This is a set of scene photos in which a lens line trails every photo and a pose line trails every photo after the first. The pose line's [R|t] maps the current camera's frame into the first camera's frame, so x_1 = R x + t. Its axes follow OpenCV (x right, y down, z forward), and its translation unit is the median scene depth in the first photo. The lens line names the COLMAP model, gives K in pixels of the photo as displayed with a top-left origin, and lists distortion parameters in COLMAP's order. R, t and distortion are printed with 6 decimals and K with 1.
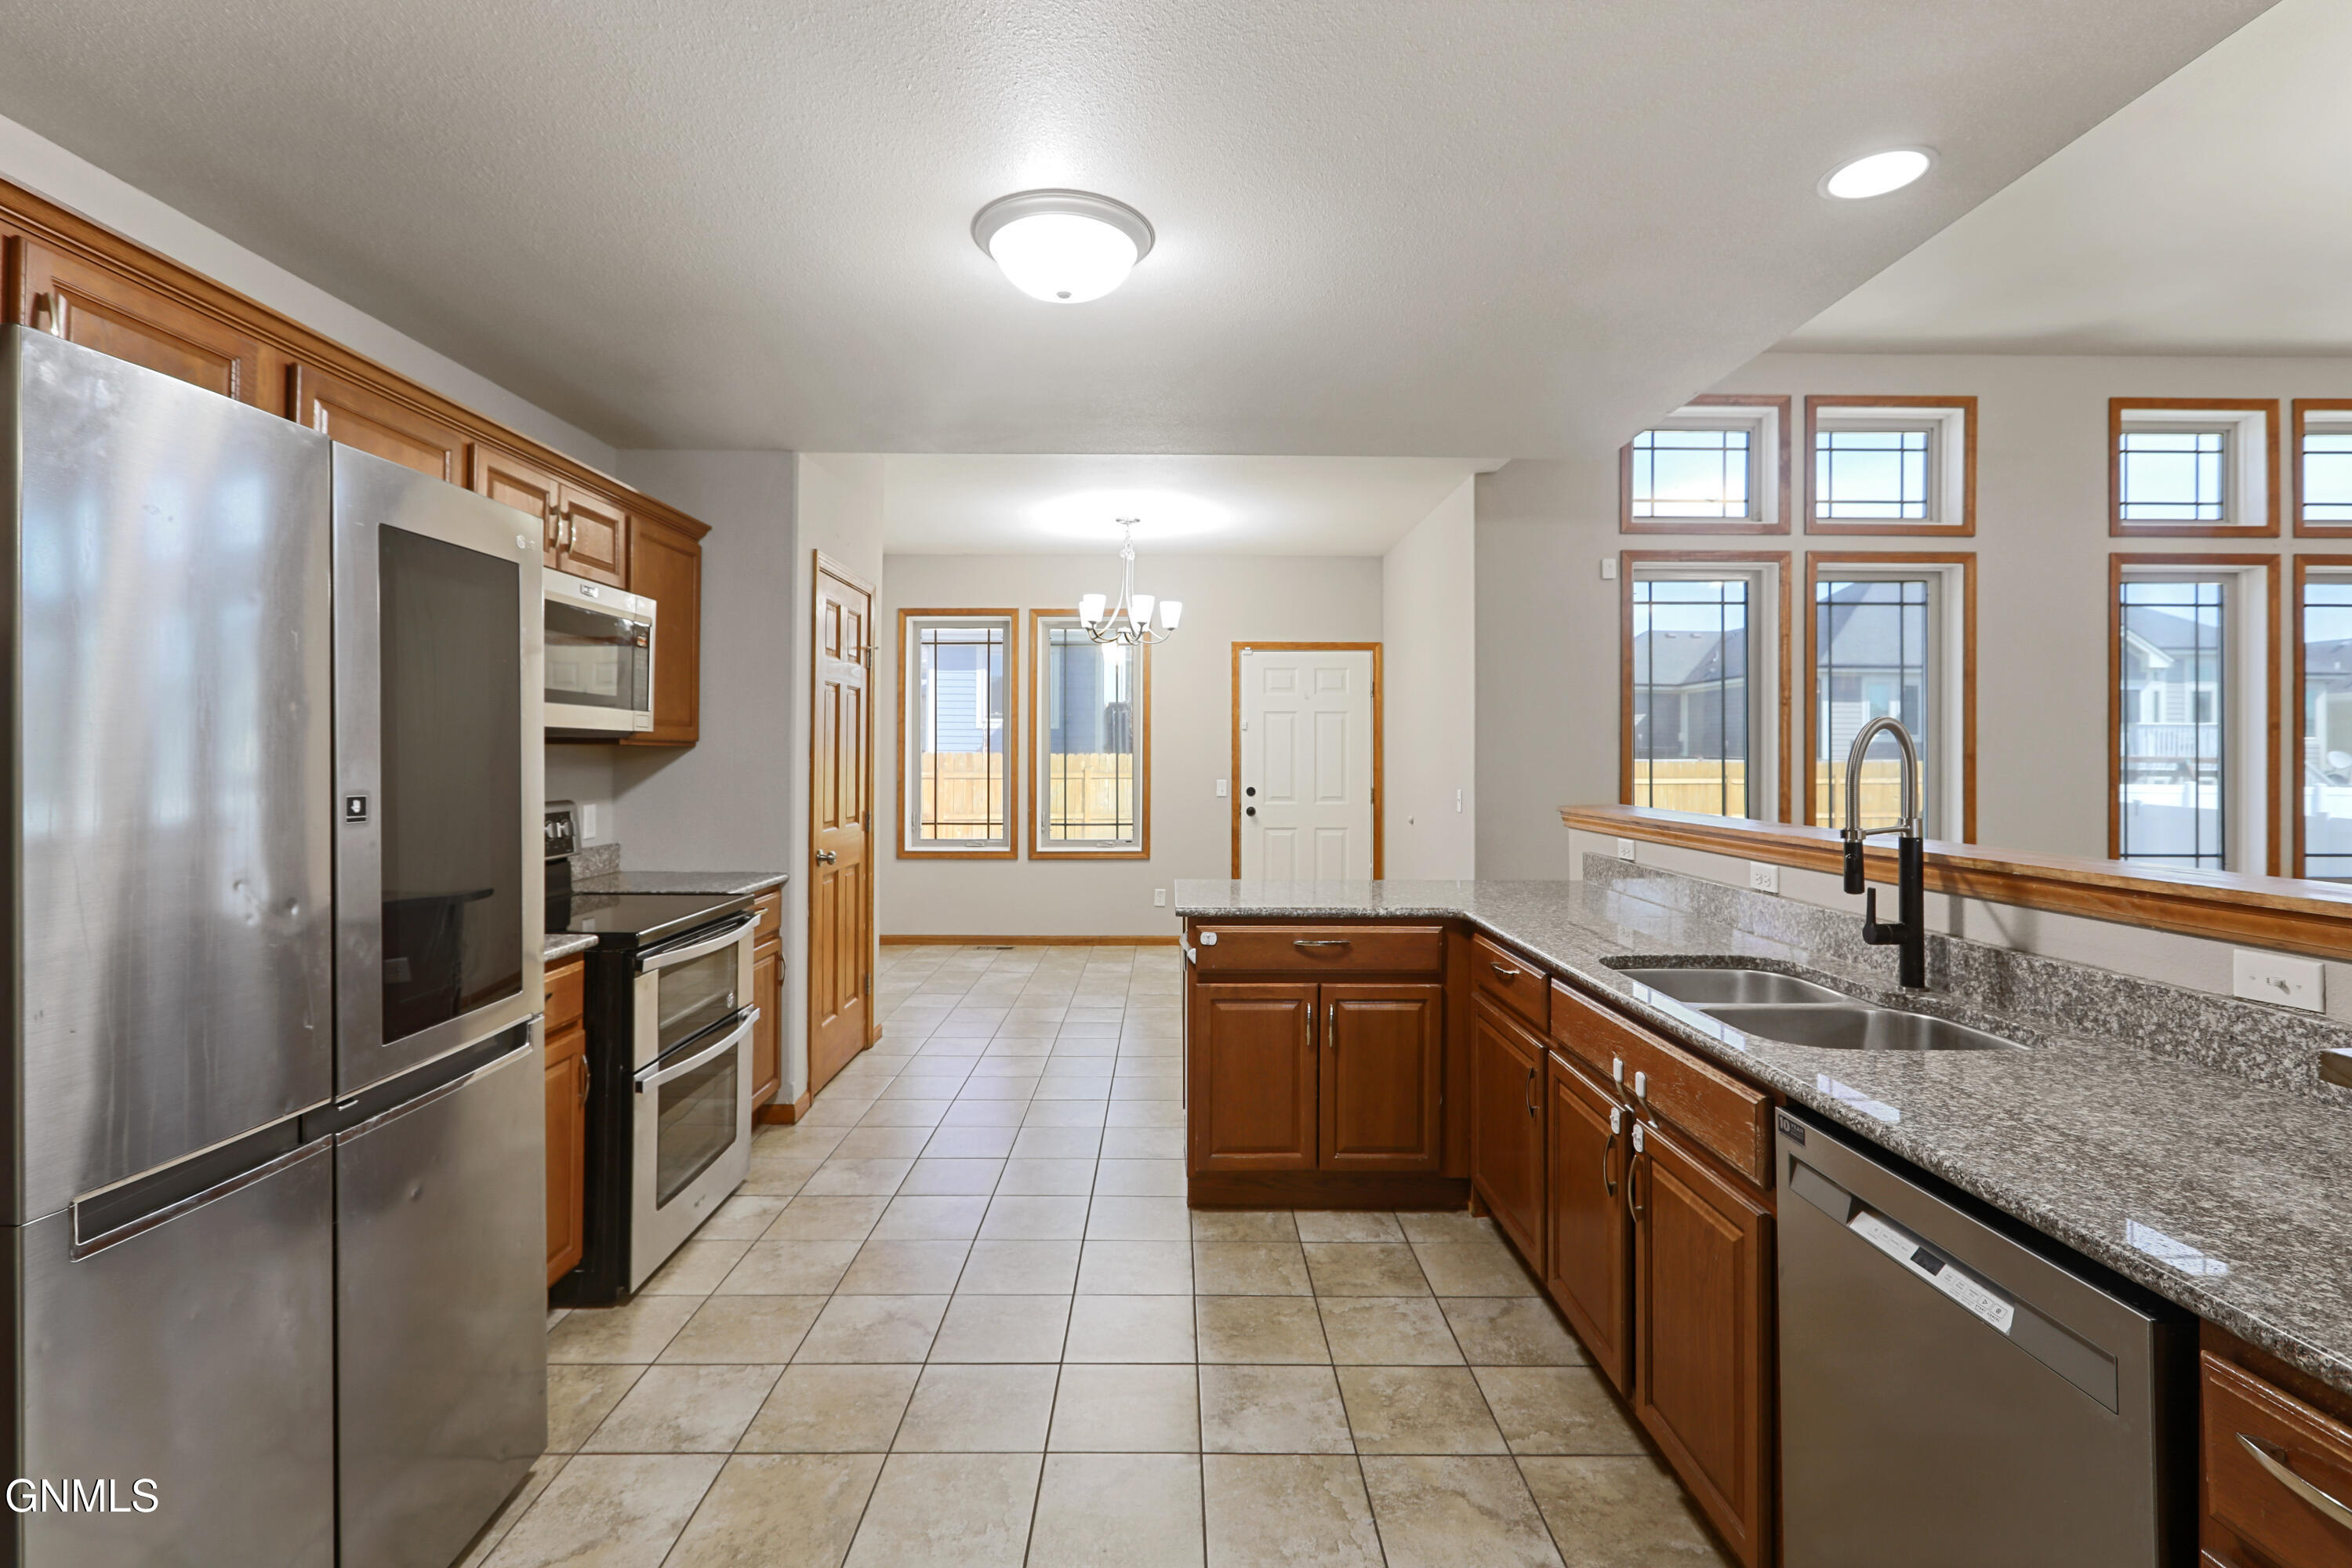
lens RADIAL K [[1090.2, 0, 1171.9], [0, 1090.2, 771.6], [0, 0, 1]] dist [-0.030118, 0.010680]
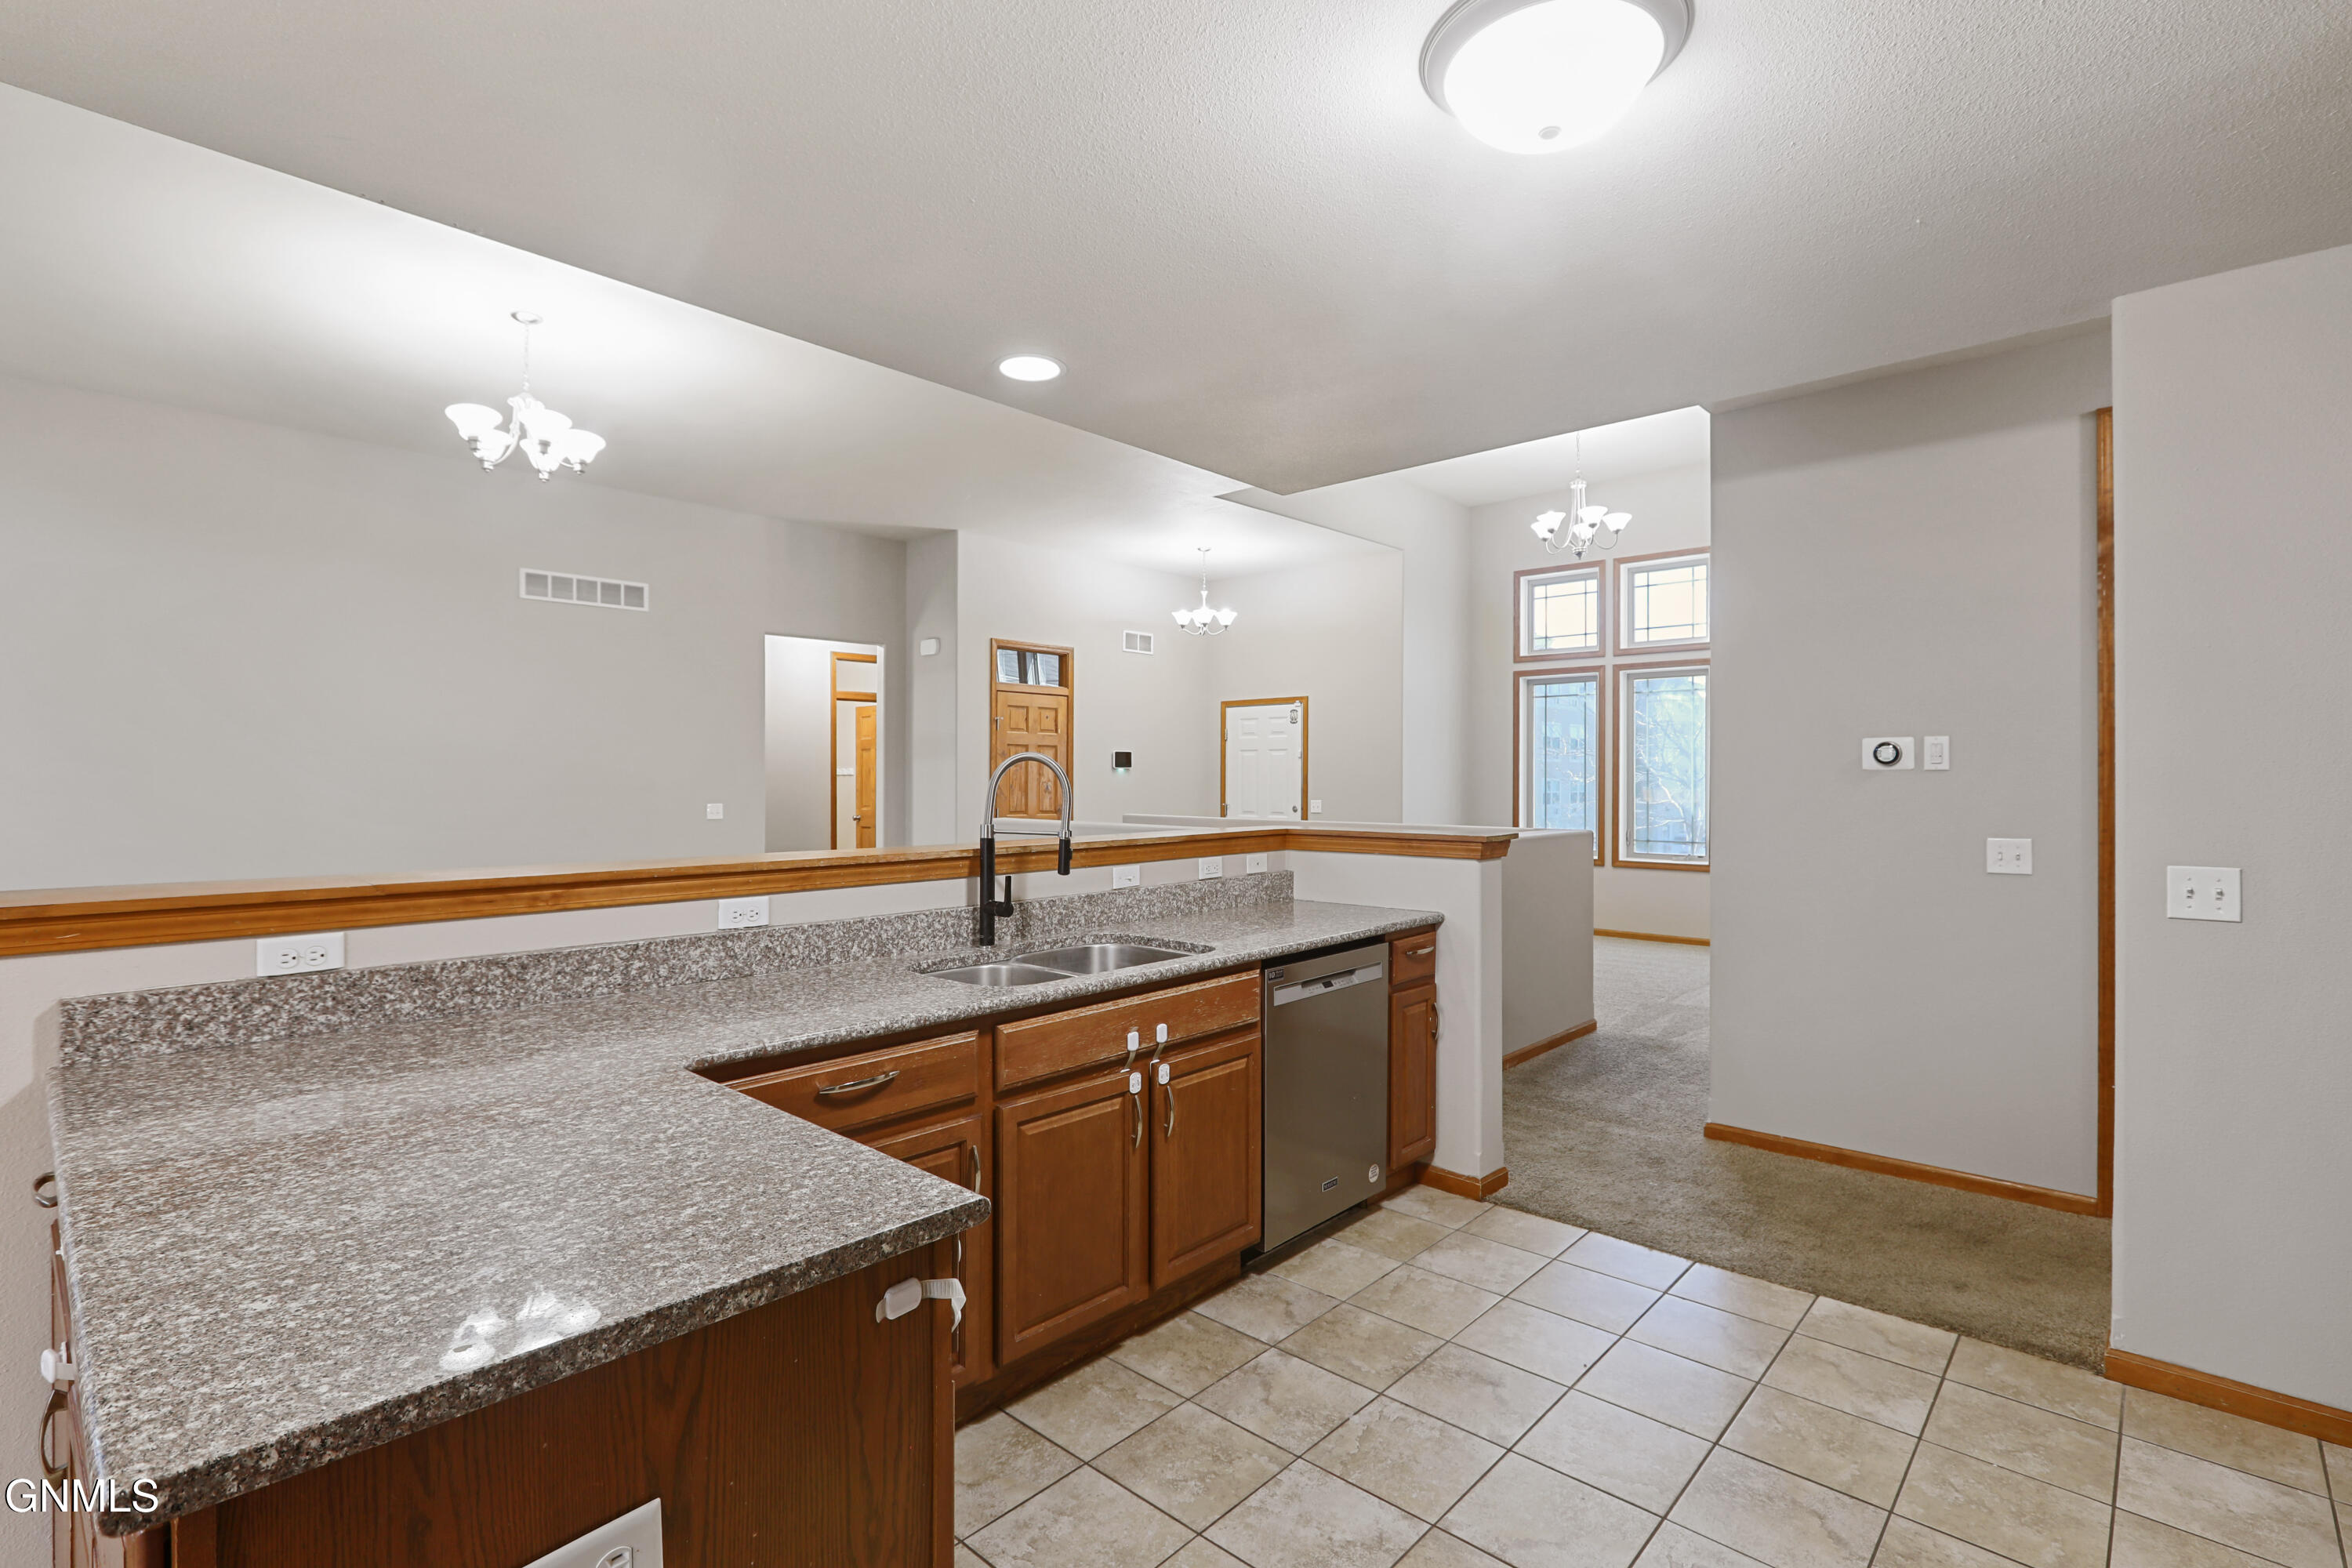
lens RADIAL K [[1090.2, 0, 1171.9], [0, 1090.2, 771.6], [0, 0, 1]] dist [-0.030118, 0.010680]
pose [[-0.733144, 0.000919, 0.680073, -0.410813], [0.012211, 0.999856, 0.011812, -0.035685], [-0.679964, 0.016964, -0.733049, 1.695396]]
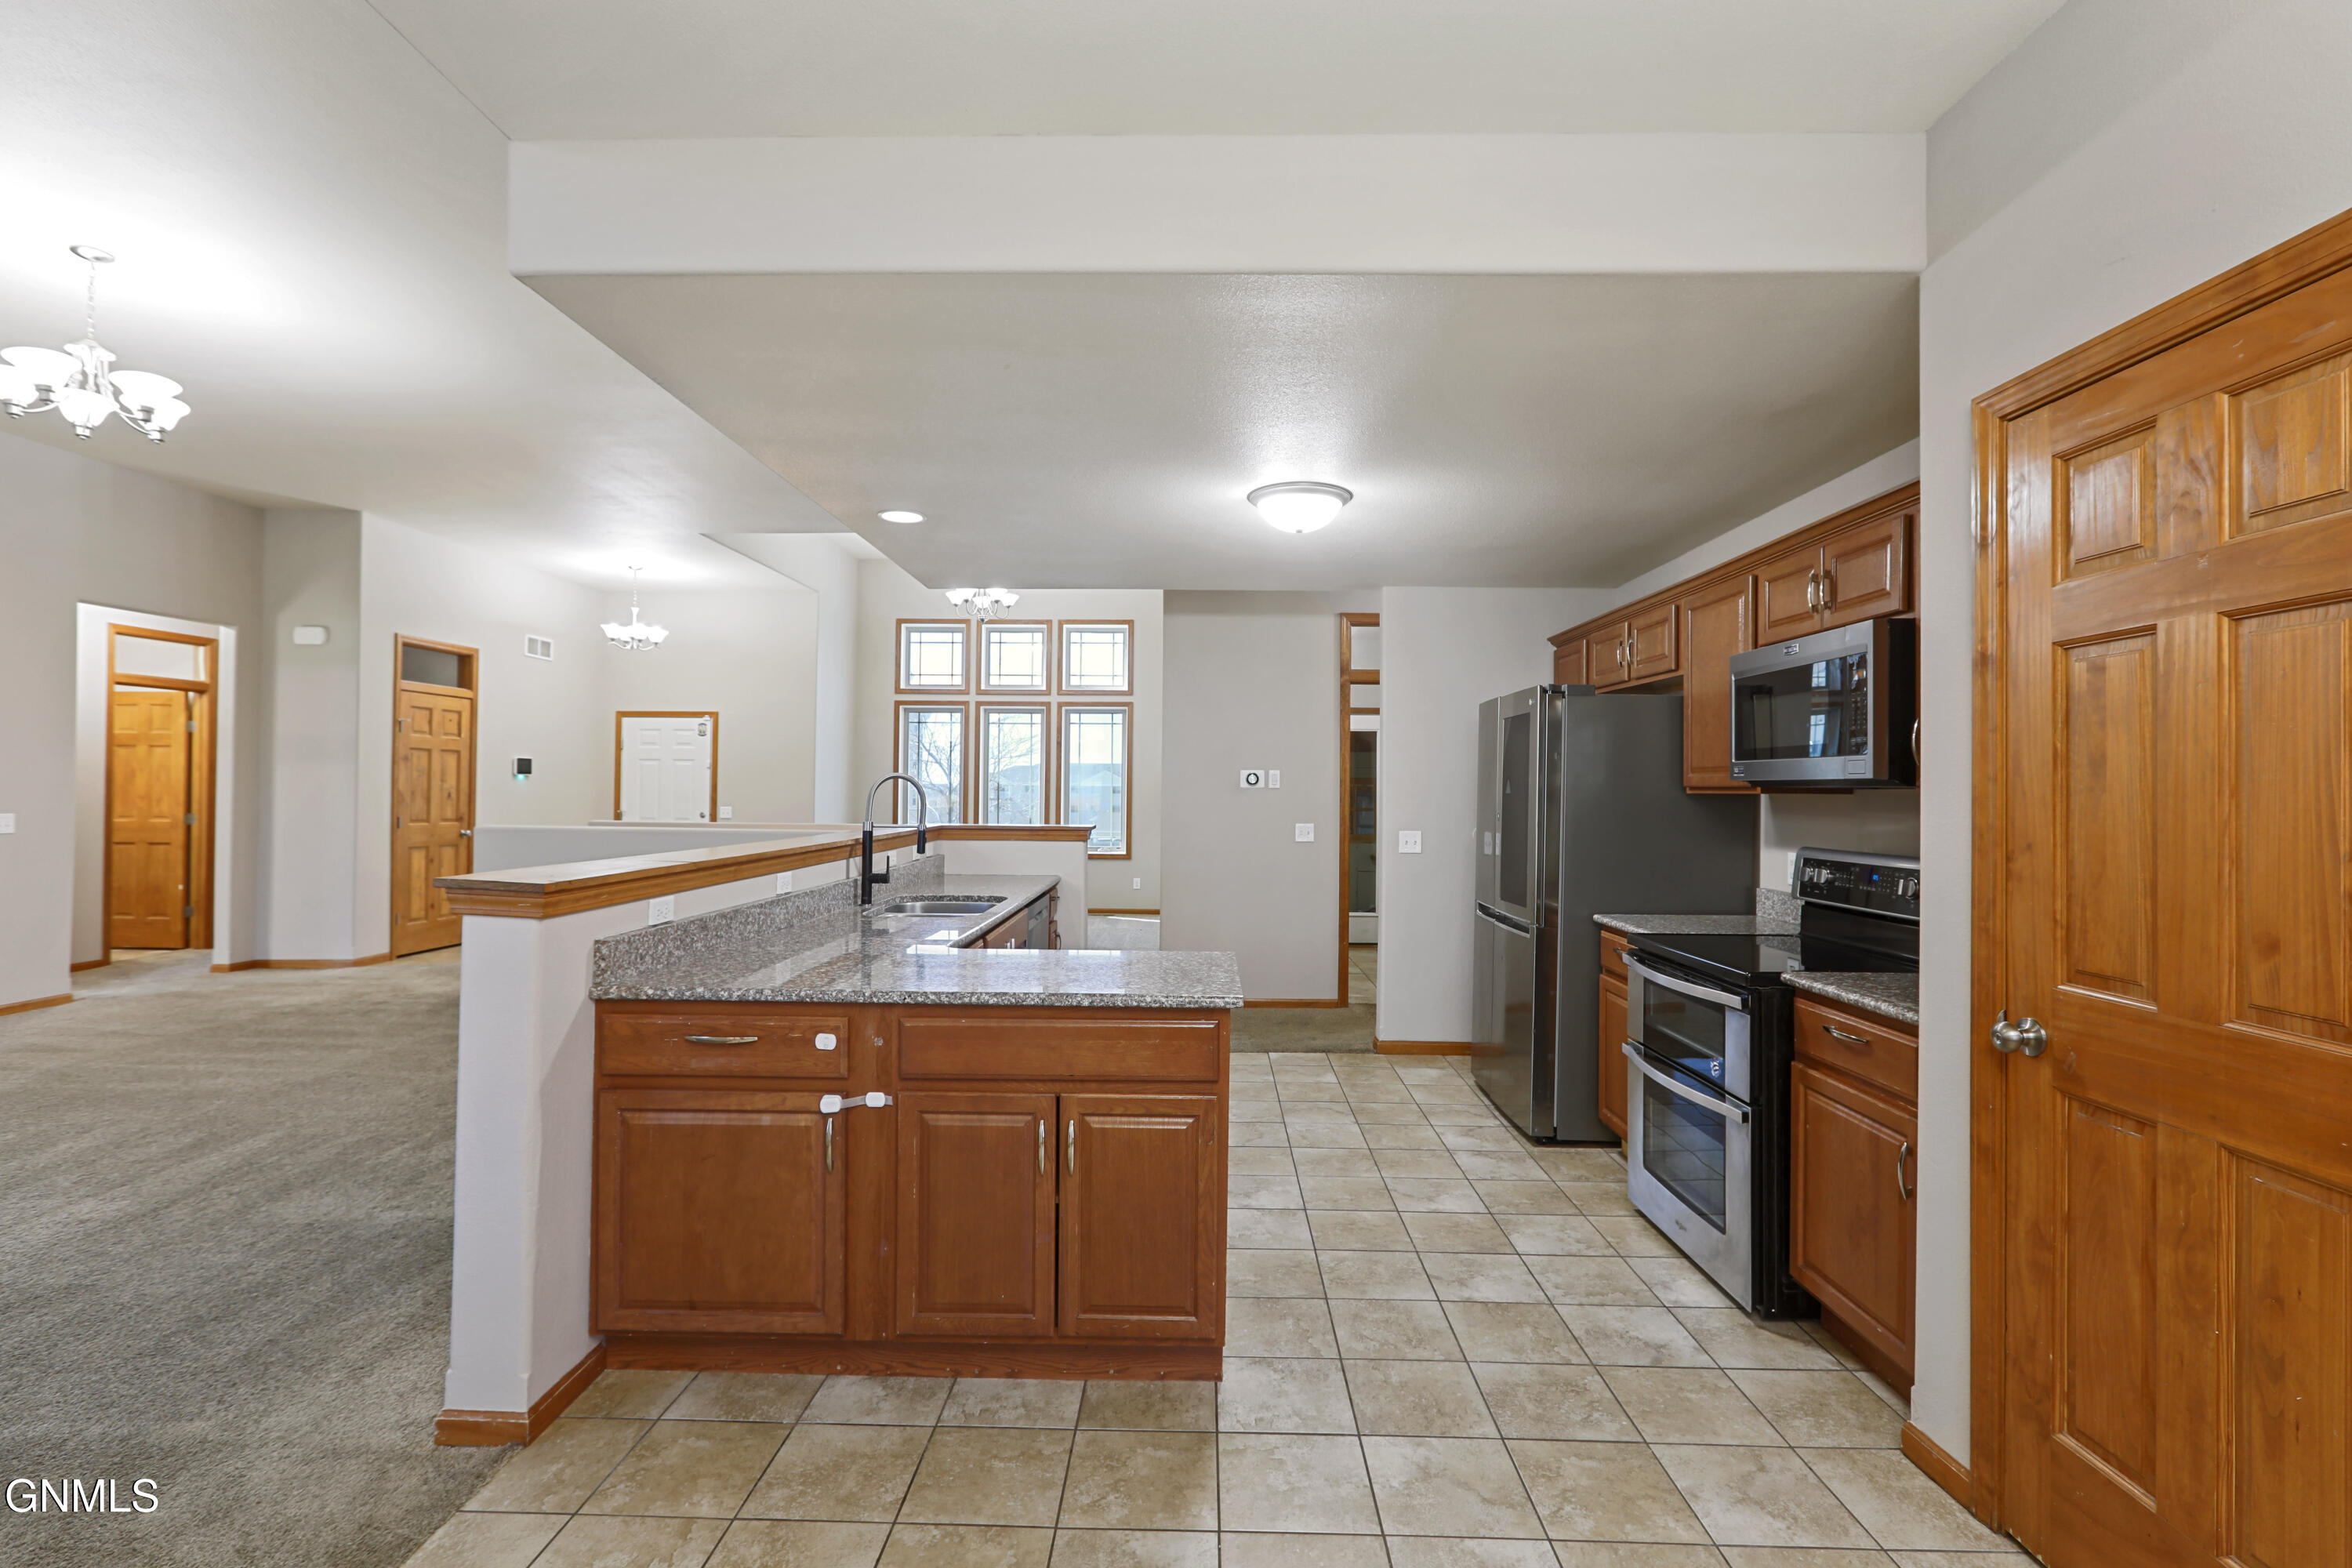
lens RADIAL K [[1090.2, 0, 1171.9], [0, 1090.2, 771.6], [0, 0, 1]] dist [-0.030118, 0.010680]
pose [[-0.999755, -0.011896, 0.018691, 0.062661], [-0.011813, 0.999920, 0.004513, -0.061254], [-0.018744, 0.004291, -0.999815, 2.776953]]
